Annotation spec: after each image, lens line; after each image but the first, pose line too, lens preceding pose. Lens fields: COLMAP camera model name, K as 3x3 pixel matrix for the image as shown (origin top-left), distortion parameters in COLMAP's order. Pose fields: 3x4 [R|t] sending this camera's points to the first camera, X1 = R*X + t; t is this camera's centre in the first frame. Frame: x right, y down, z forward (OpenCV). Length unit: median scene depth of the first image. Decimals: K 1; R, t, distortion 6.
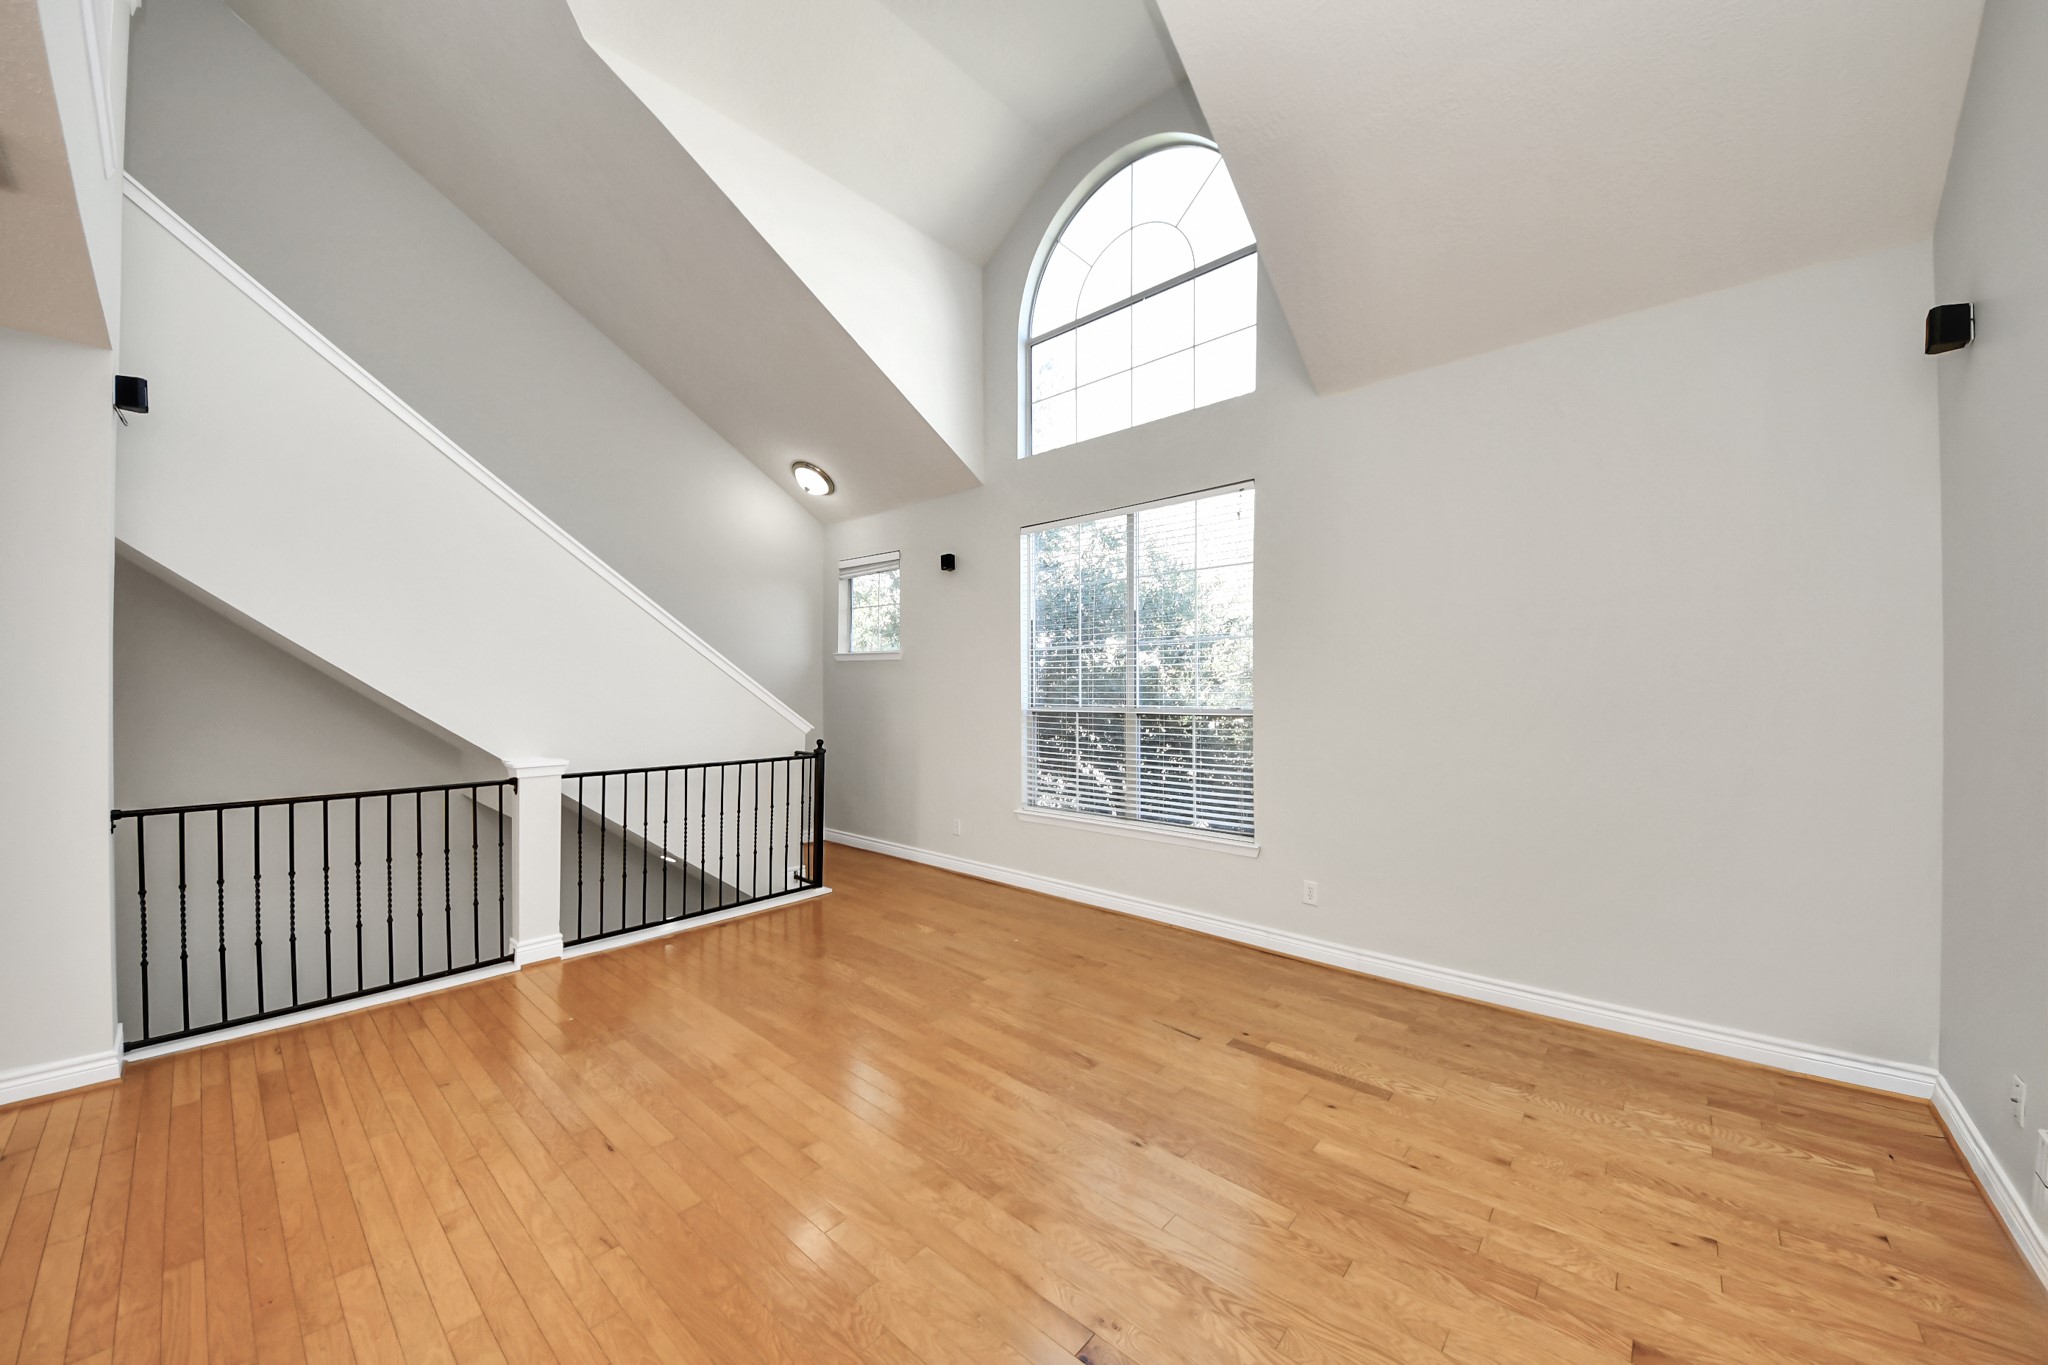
lens RADIAL K [[735.7, 0, 1007.3], [0, 735.7, 688.8], [0, 0, 1]] dist [-0.004578, -0.005049]
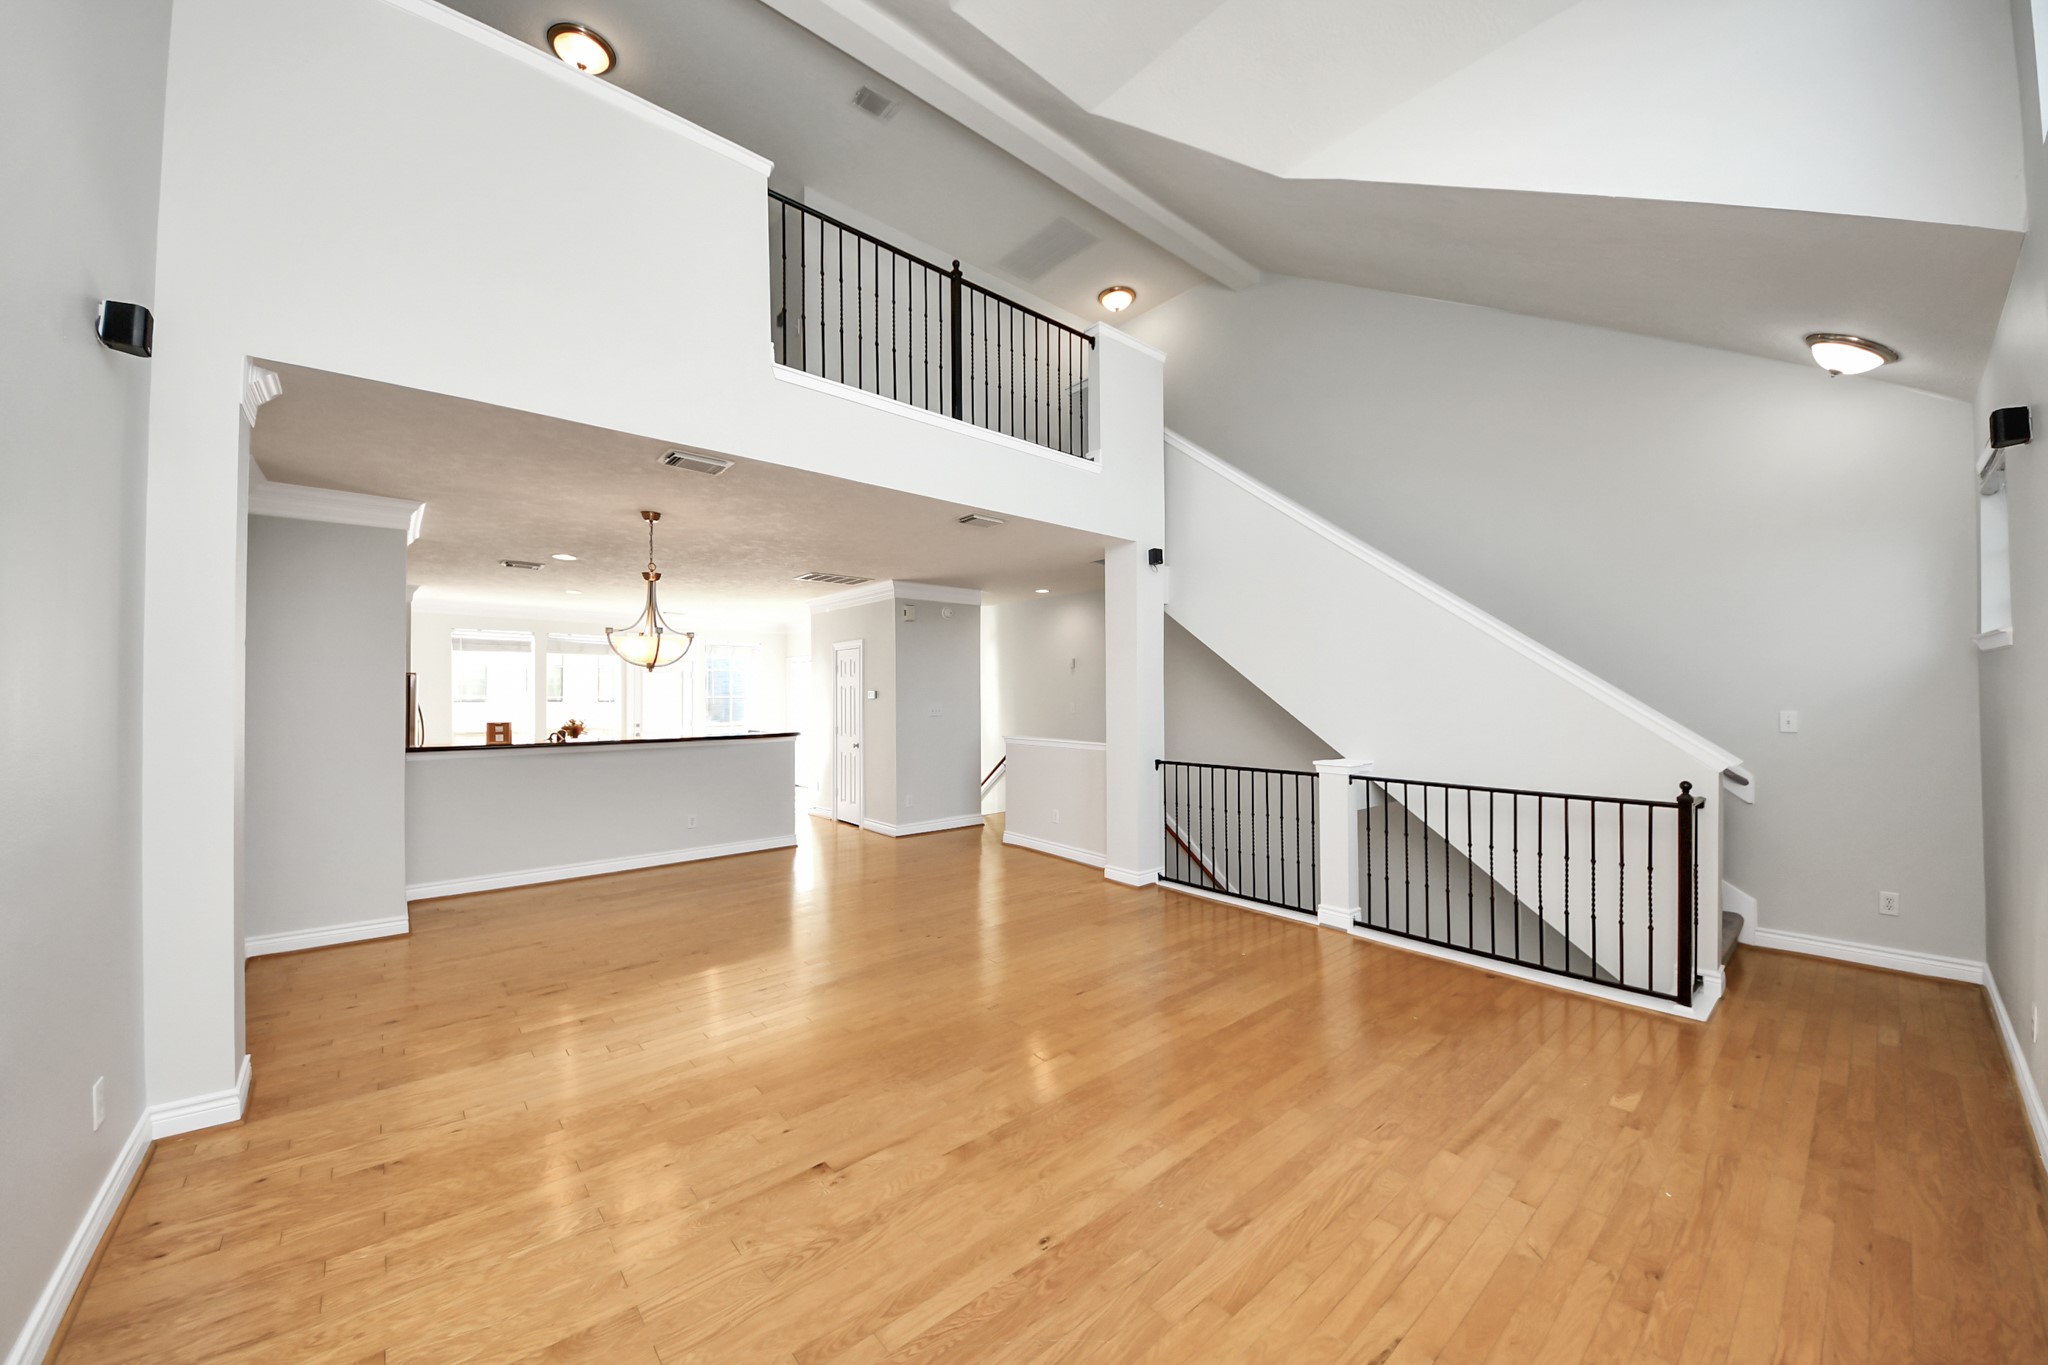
lens RADIAL K [[735.7, 0, 1028.6], [0, 735.7, 690.6], [0, 0, 1]] dist [-0.004578, -0.005049]
pose [[-0.124085, 0.001836, -0.992270, 0.735832], [-0.005980, 0.999979, 0.002598, -0.018477], [0.992254, 0.006256, -0.124071, 0.775435]]
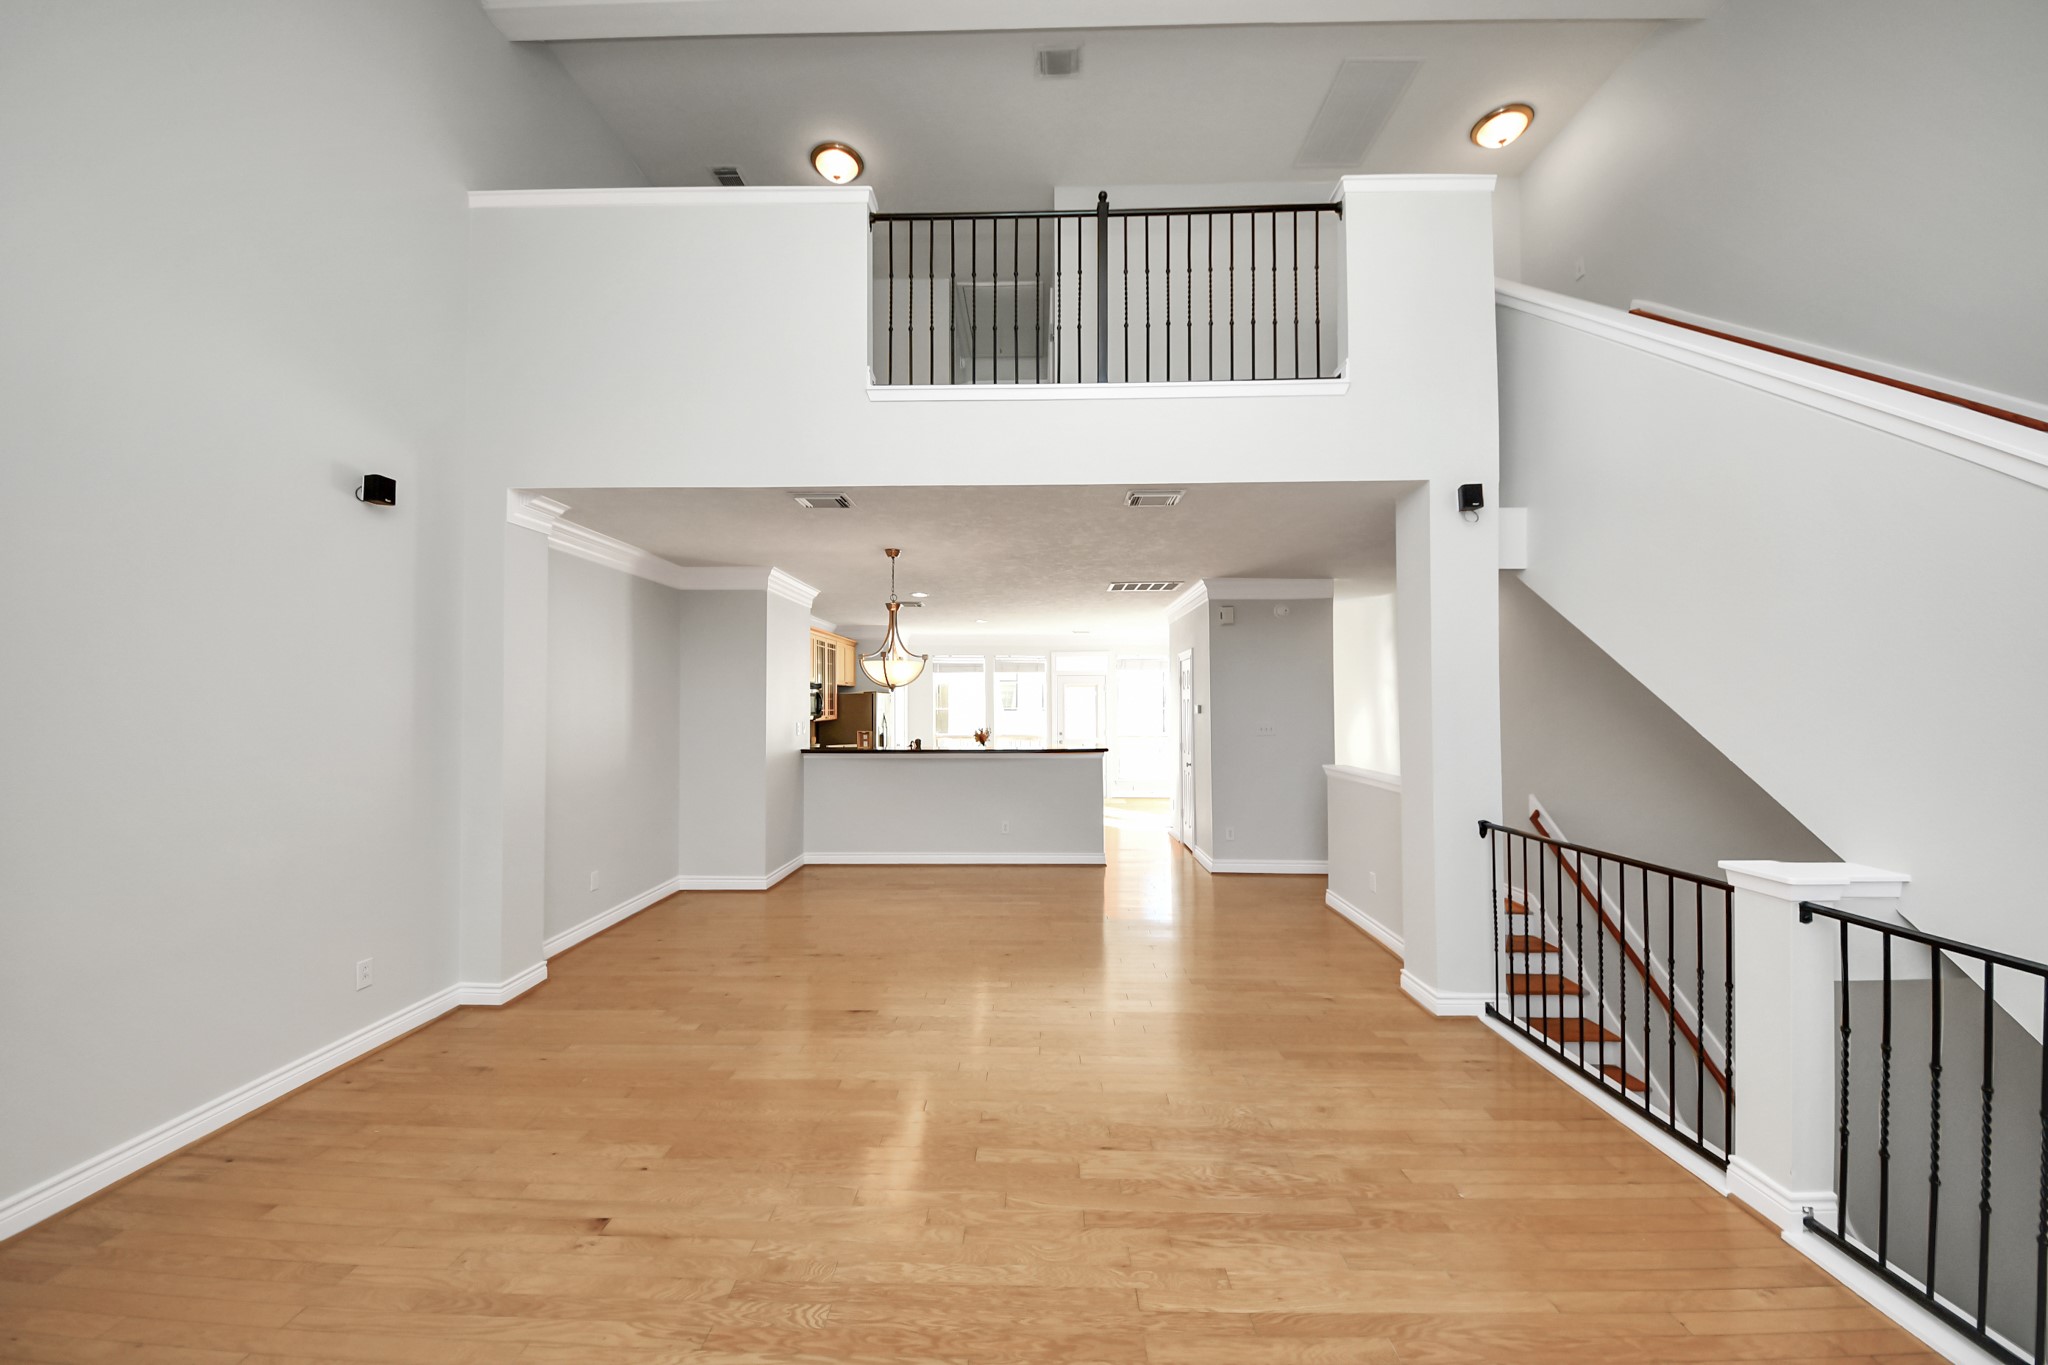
lens RADIAL K [[735.7, 0, 1013.8], [0, 735.7, 692.3], [0, 0, 1]] dist [-0.004578, -0.005049]
pose [[-0.764836, -0.000626, -0.644225, 0.200522], [0.003185, 0.999984, -0.004753, -0.041524], [0.644217, -0.005688, -0.764822, 1.259611]]
